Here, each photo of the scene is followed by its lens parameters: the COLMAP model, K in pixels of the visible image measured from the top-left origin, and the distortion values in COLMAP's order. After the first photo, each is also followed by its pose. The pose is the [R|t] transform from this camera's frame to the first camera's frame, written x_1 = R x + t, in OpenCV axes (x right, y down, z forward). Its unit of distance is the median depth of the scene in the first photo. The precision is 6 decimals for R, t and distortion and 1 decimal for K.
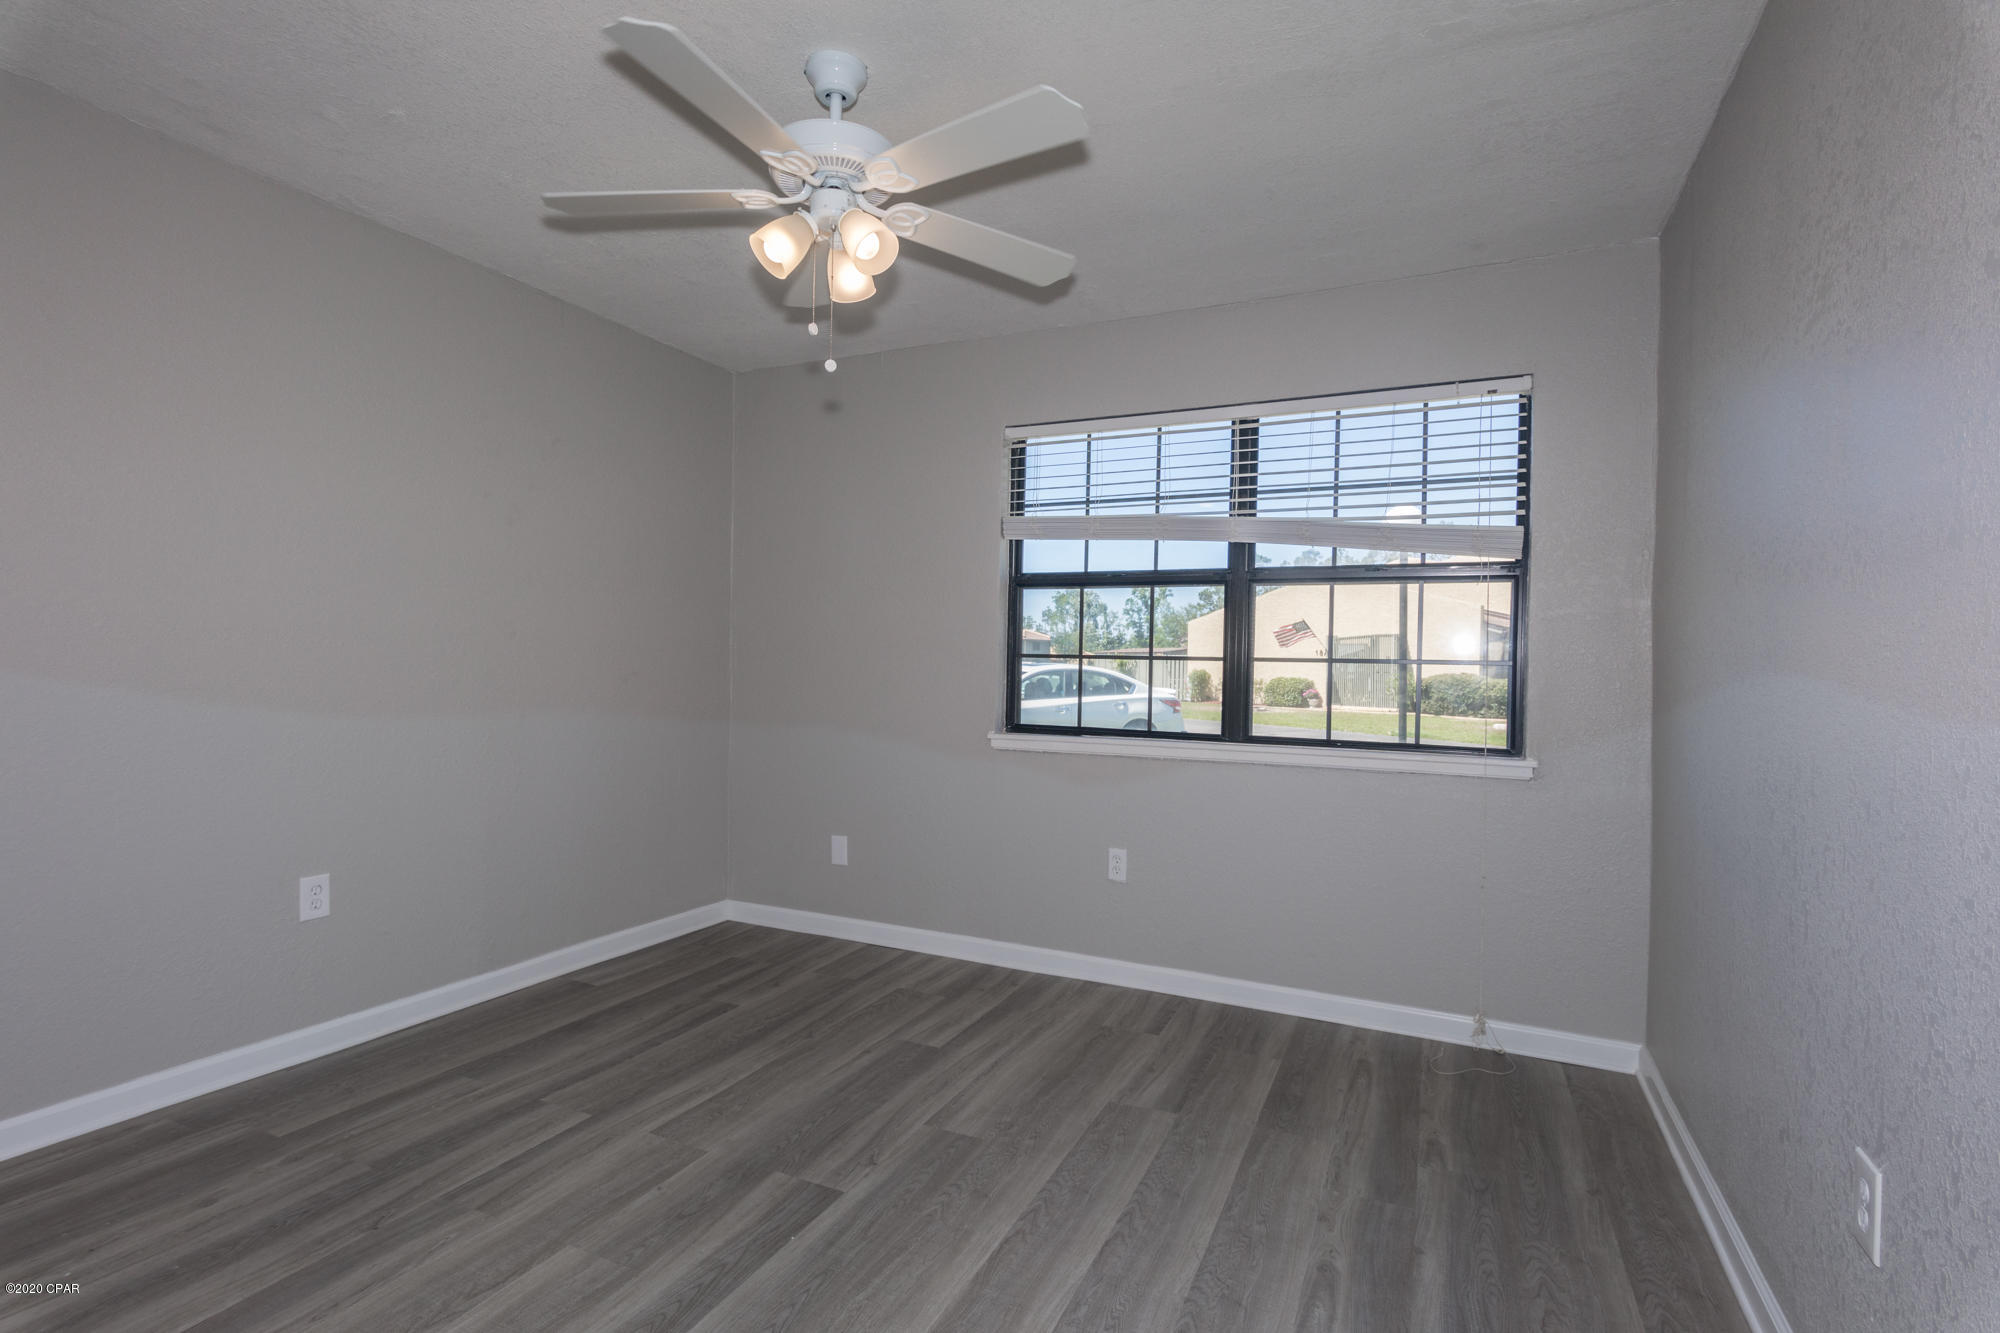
lens RADIAL K [[963.6, 0, 993.4], [0, 963.6, 667.4], [0, 0, 1]] dist [0.004345, -0.000556]
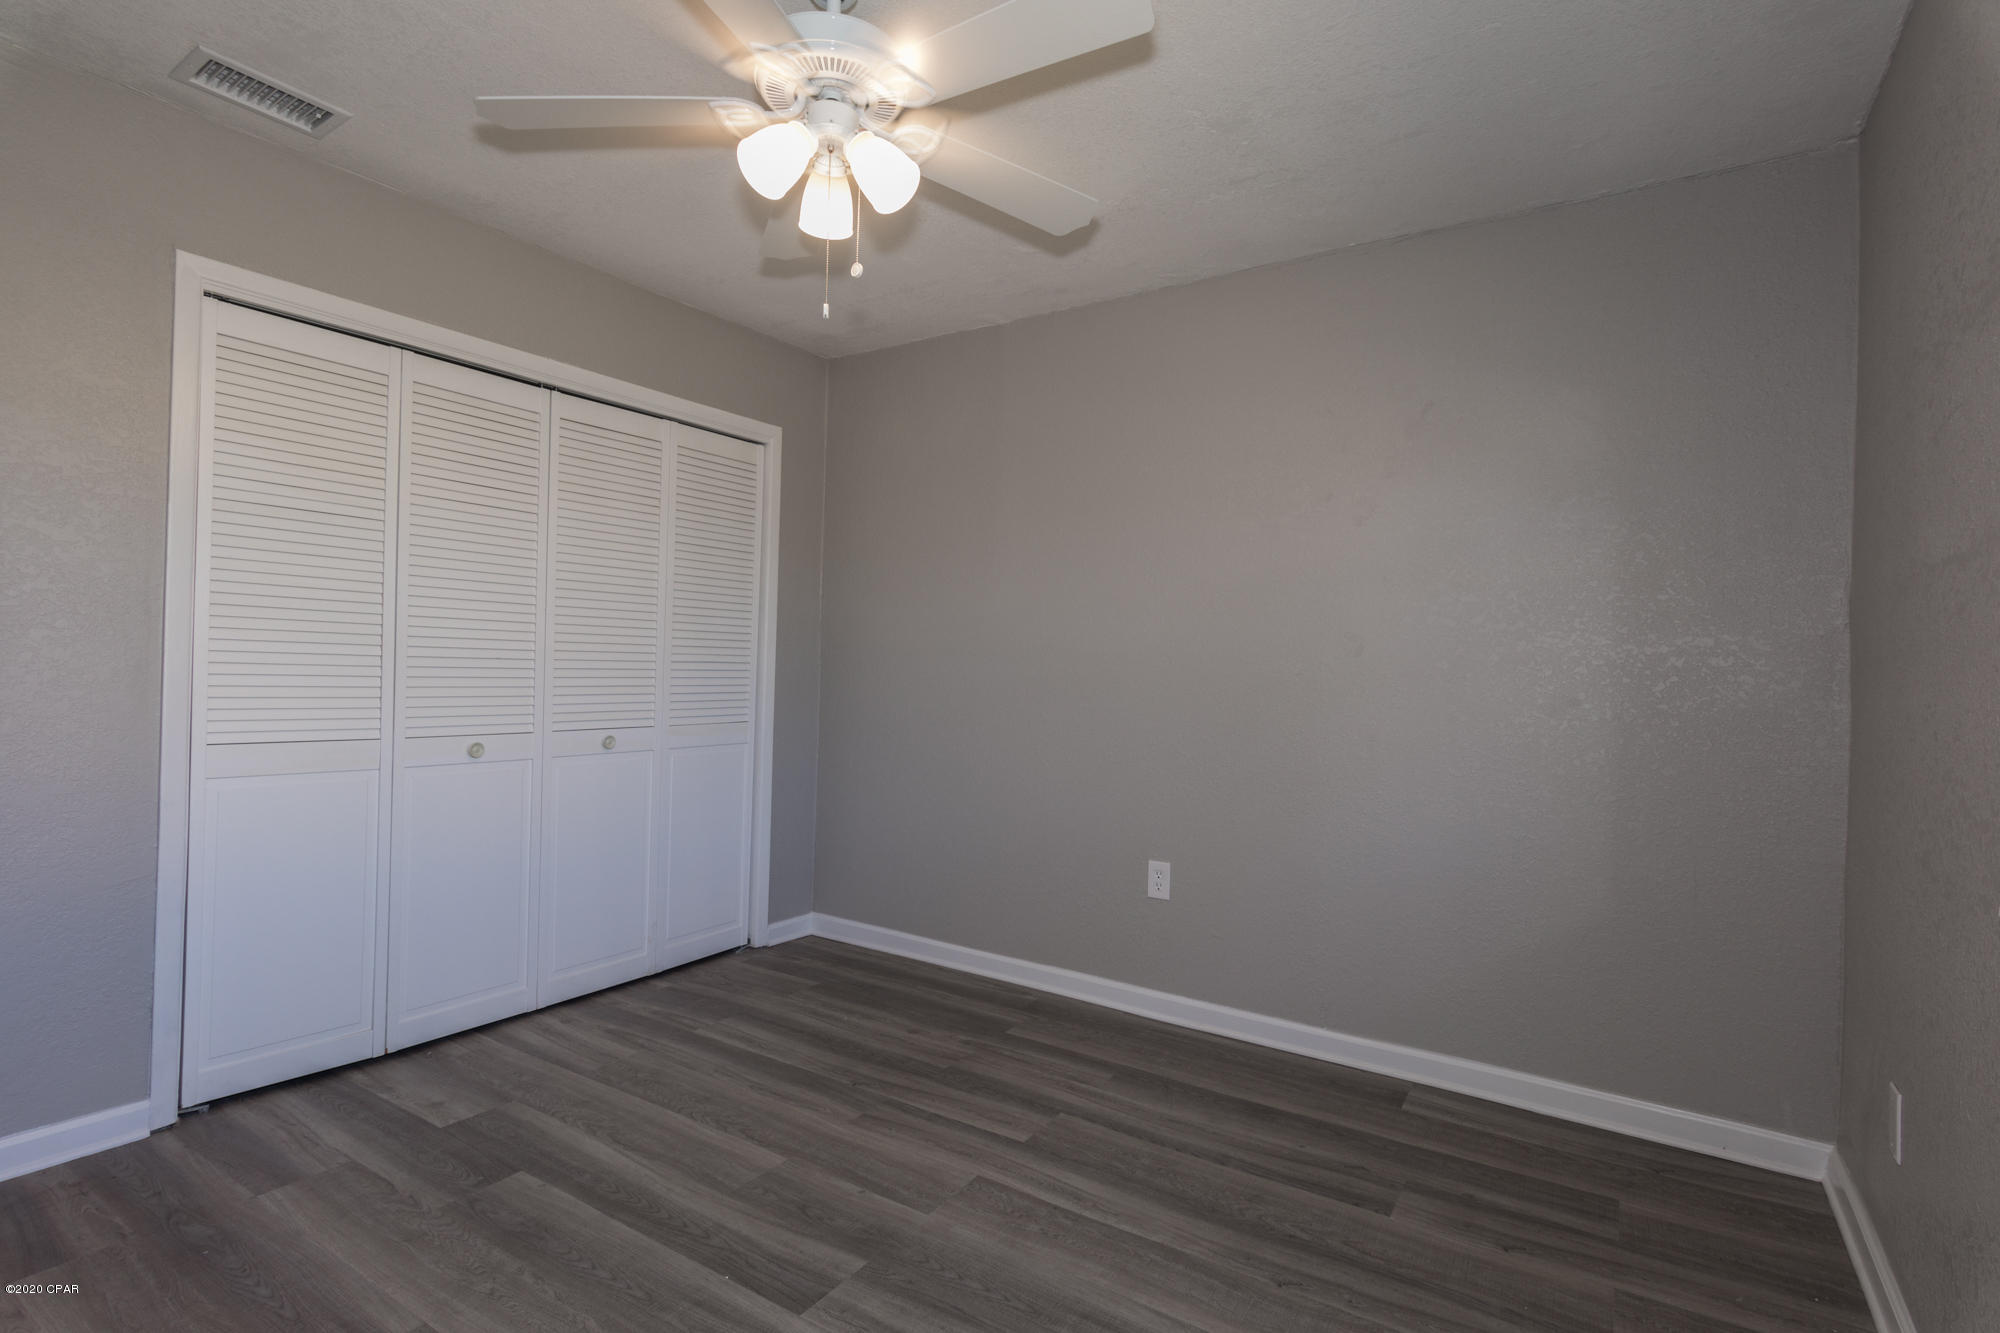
lens RADIAL K [[963.6, 0, 993.4], [0, 963.6, 667.4], [0, 0, 1]] dist [0.004345, -0.000556]
pose [[-0.141164, -0.022493, -0.989731, 0.541720], [-0.029122, 0.999404, -0.018560, 0.009255], [0.989558, 0.026203, -0.141735, 1.073275]]
